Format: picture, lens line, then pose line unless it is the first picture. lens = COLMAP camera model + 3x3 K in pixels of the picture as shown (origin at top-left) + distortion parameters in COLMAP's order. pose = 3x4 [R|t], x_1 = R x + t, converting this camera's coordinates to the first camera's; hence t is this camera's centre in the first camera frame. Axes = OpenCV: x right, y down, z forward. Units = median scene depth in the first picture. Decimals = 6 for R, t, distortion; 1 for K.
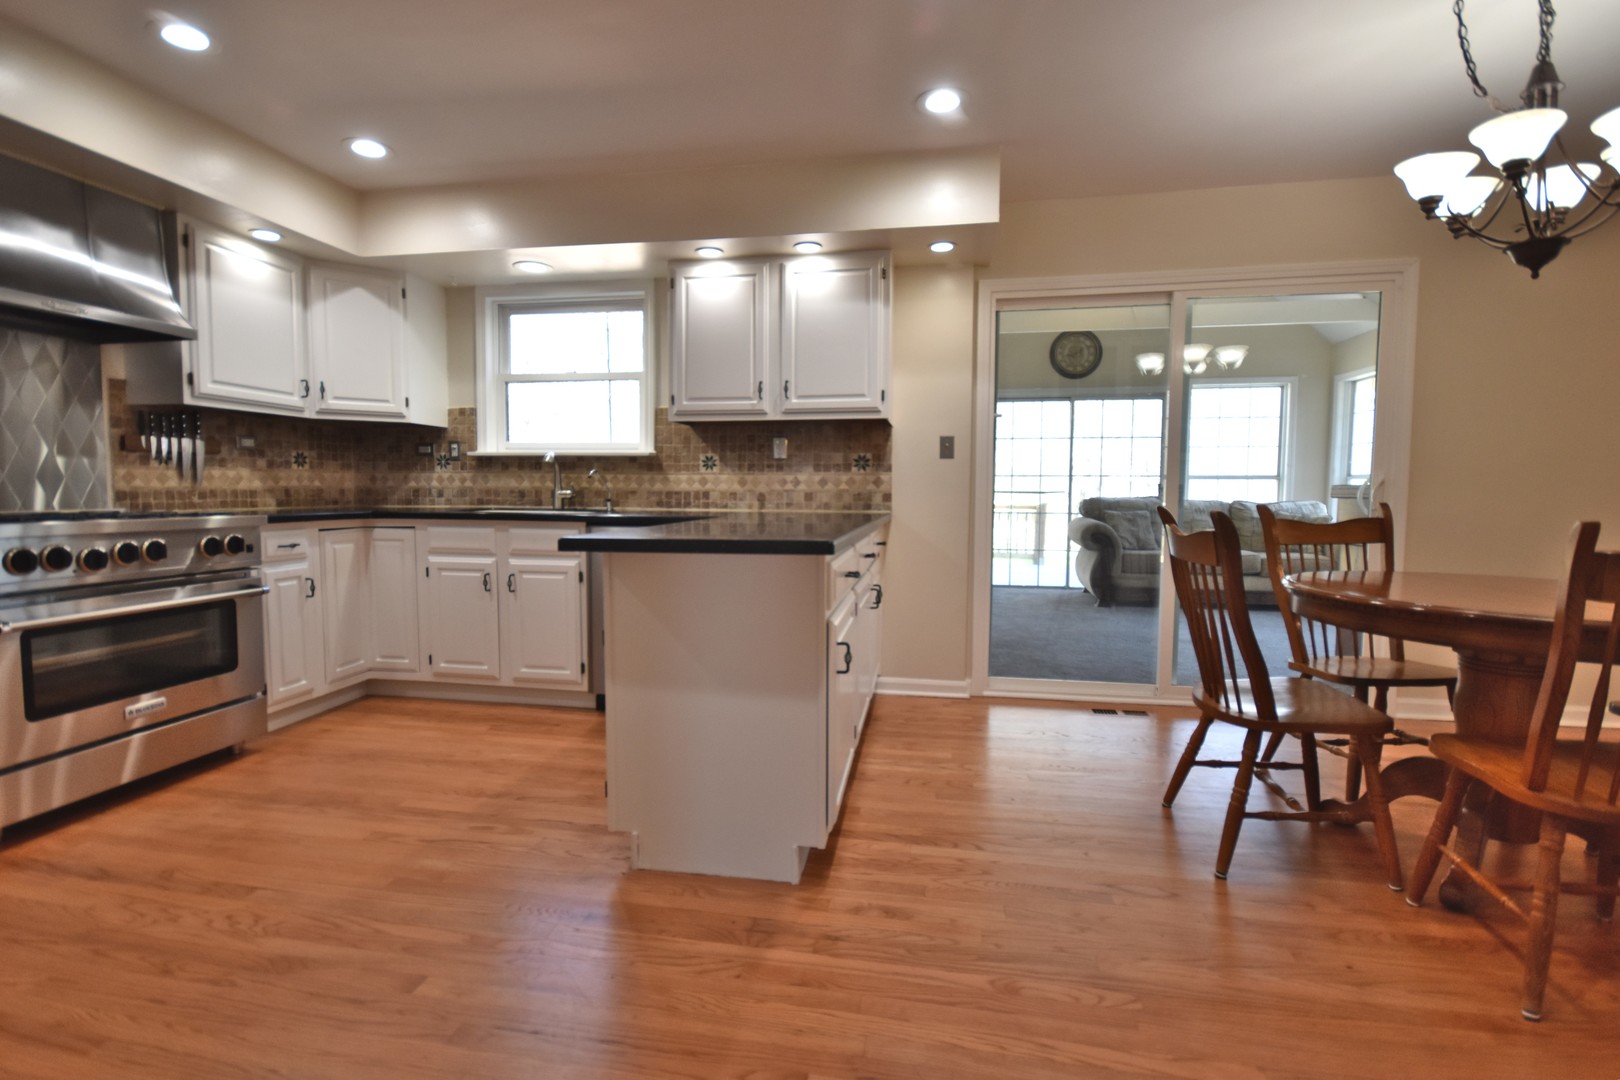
lens RADIAL K [[766.1, 0, 802.3], [0, 766.1, 533.8], [0, 0, 1]] dist [0.001273, 0.000096]
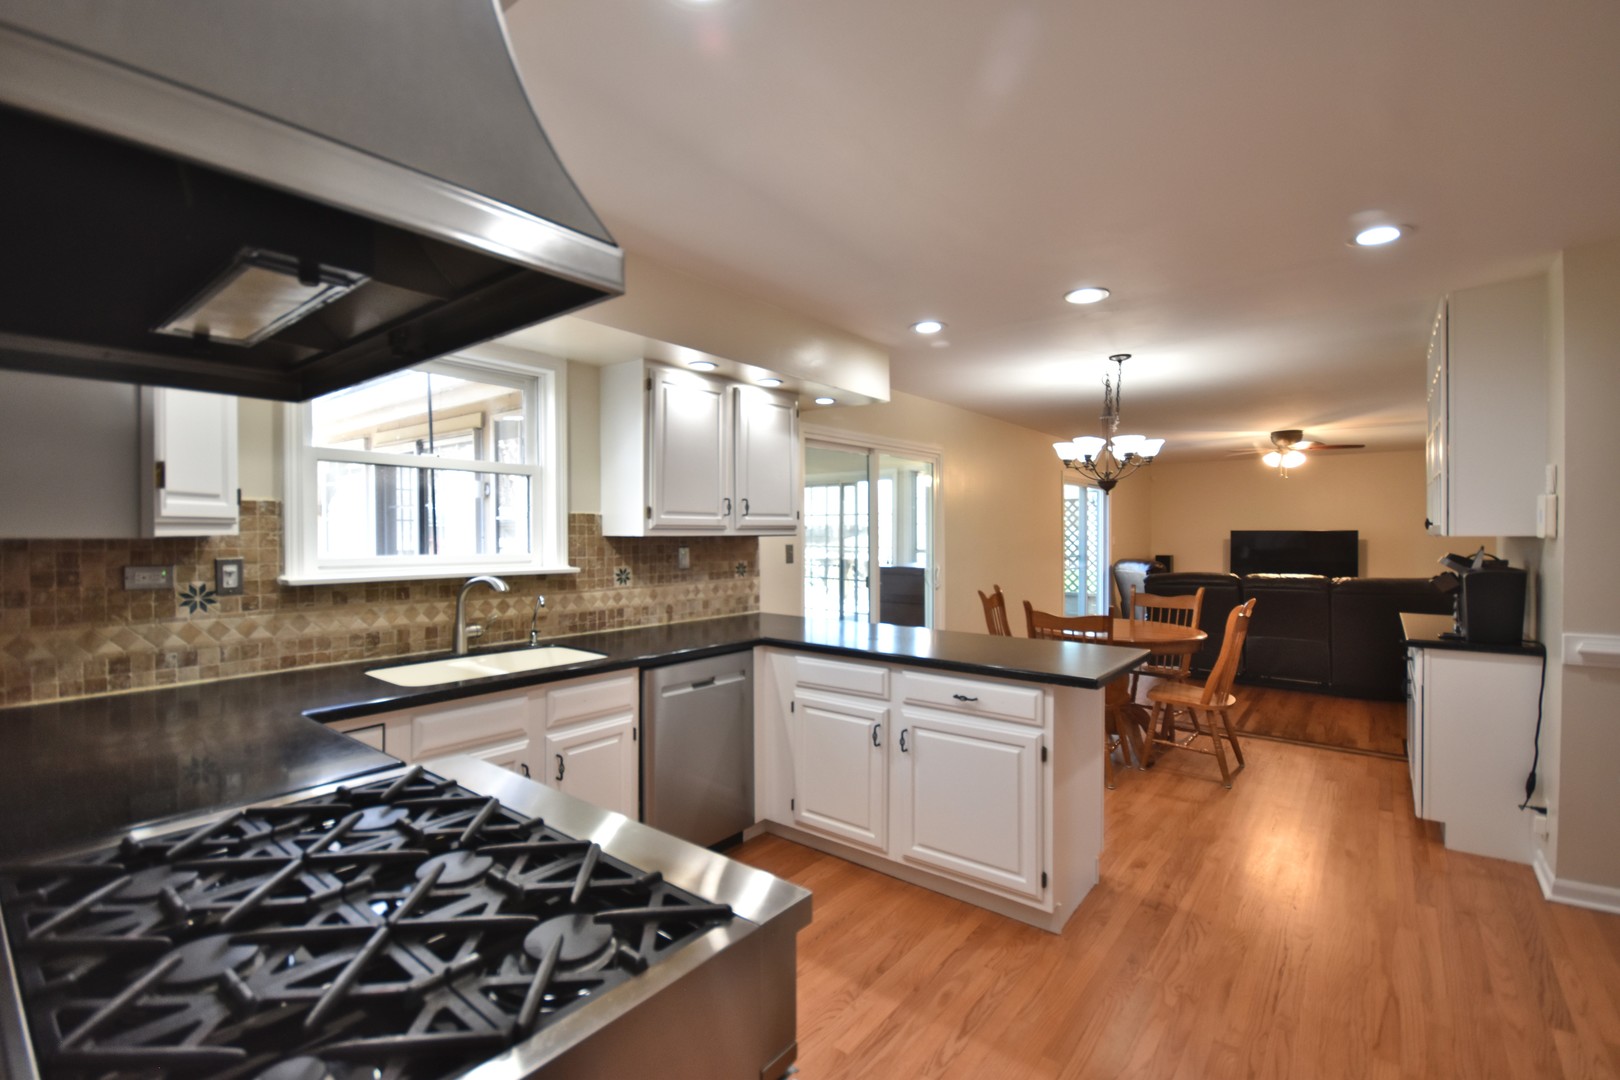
lens RADIAL K [[713.7, 0, 811.4], [0, 713.7, 540.1], [0, 0, 1]] dist [-0.003553, -0.000915]
pose [[0.465277, -0.014491, 0.885046, -0.760430], [0.053507, 0.998498, -0.011780, -0.113681], [-0.883546, 0.052837, 0.465354, 0.414500]]
